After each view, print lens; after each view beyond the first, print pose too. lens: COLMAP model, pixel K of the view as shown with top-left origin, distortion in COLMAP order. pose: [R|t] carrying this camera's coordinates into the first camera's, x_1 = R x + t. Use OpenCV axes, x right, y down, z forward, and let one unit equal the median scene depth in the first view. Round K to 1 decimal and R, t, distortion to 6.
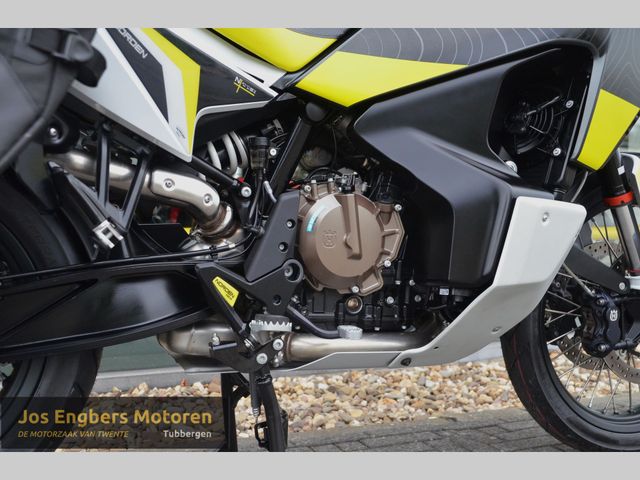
lens RADIAL K [[691.0, 0, 321.4], [0, 691.0, 251.8], [0, 0, 1]] dist [0.005773, 0.019881]
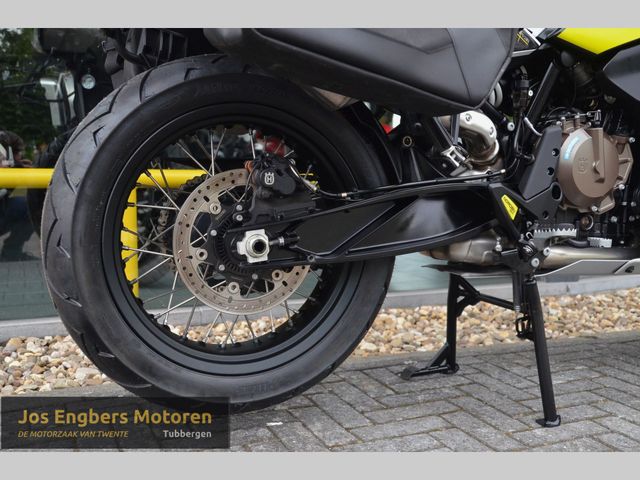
lens RADIAL K [[682.6, 0, 332.6], [0, 682.6, 244.5], [0, 0, 1]] dist [-0.041264, 0.212982]
pose [[0.999856, -0.006349, 0.015721, -0.433824], [0.005646, 0.998999, 0.044366, 0.062806], [-0.015987, -0.044271, 0.998892, -0.183044]]
